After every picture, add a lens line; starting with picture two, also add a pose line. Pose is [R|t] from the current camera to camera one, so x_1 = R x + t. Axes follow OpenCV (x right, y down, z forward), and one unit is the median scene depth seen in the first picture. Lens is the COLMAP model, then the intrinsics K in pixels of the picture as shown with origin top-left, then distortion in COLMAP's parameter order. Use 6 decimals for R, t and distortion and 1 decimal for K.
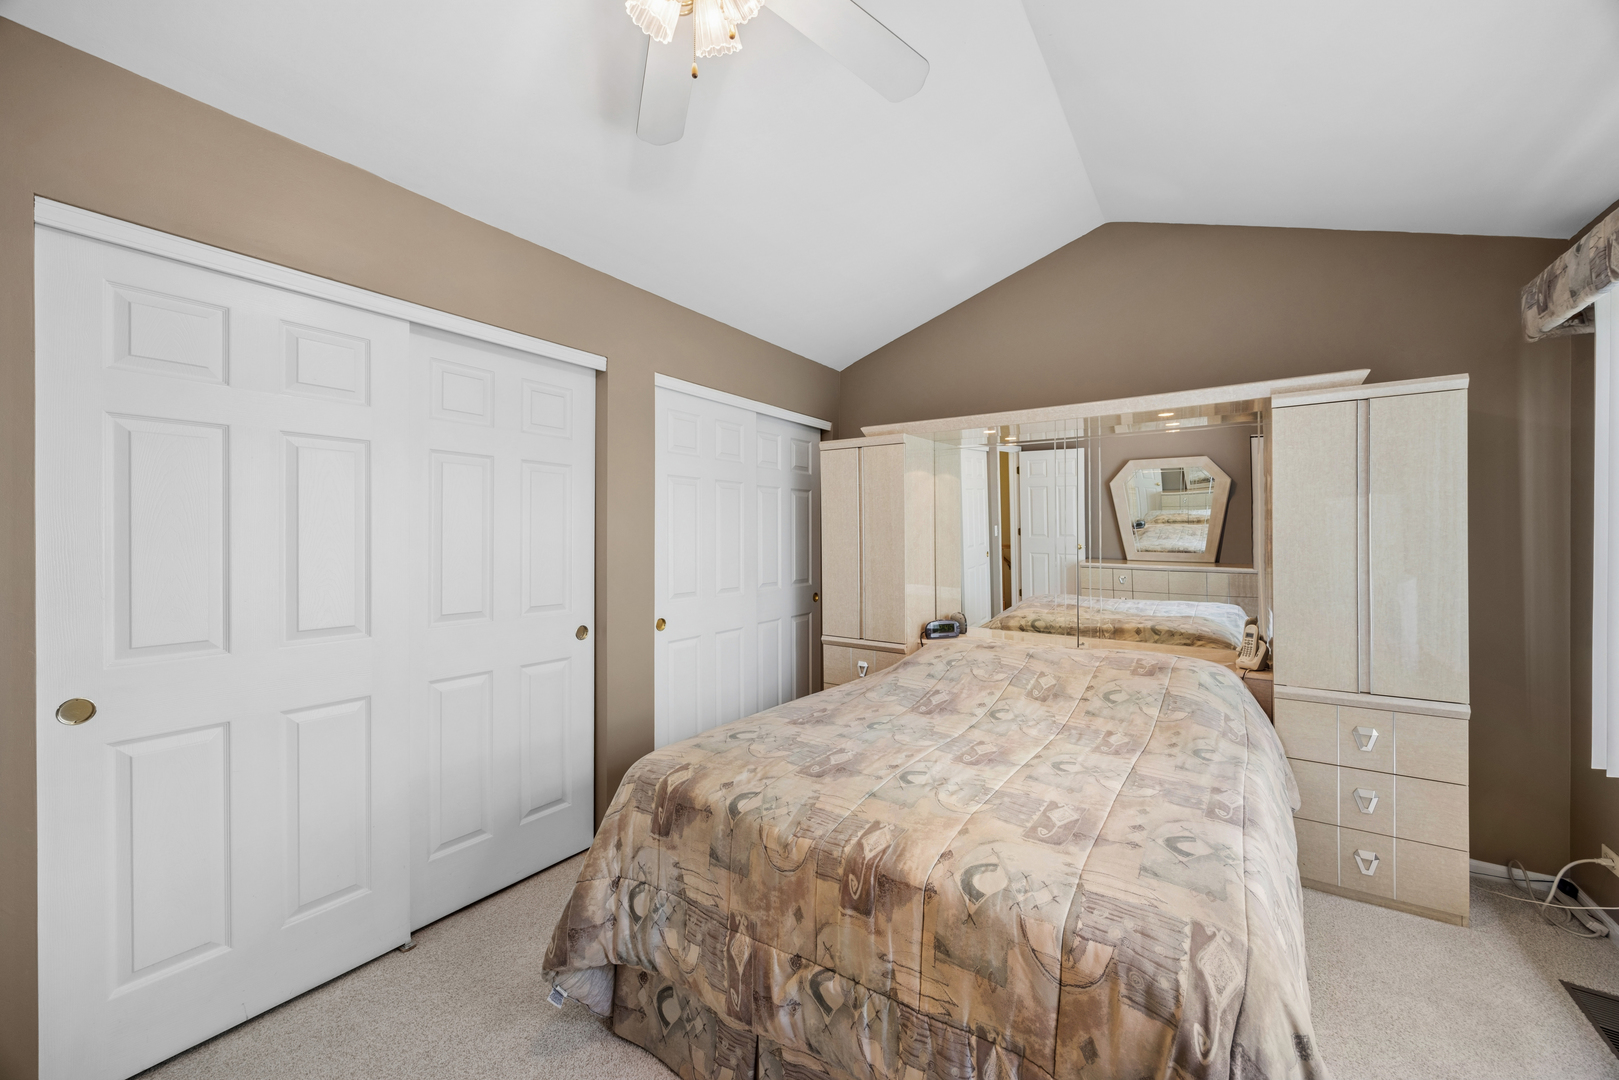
lens RADIAL K [[620.0, 0, 817.1], [0, 620.0, 536.4], [0, 0, 1]] dist [-0.001211, -0.000105]
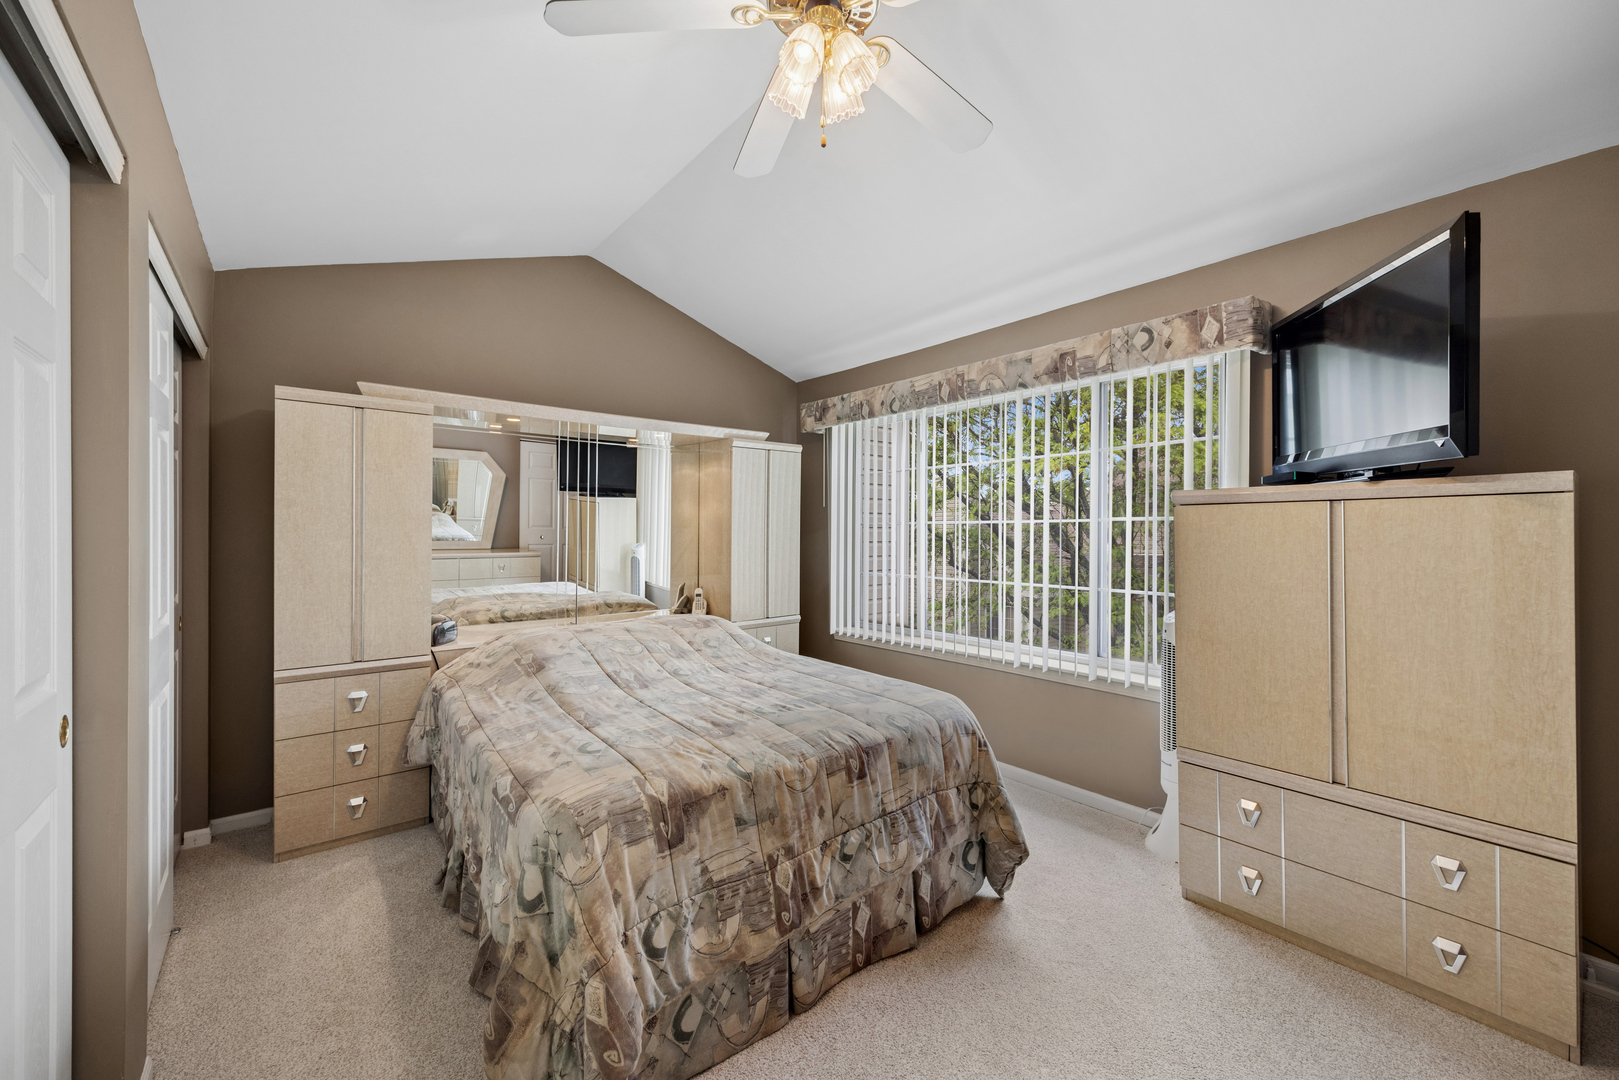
lens RADIAL K [[632.3, 0, 814.9], [0, 632.3, 530.3], [0, 0, 1]] dist [0.000791, 0.000113]
pose [[0.267952, 0.000906, 0.963432, -1.161545], [-0.004080, 0.999992, 0.000194, 0.006974], [-0.963424, -0.003983, 0.267954, 0.569784]]
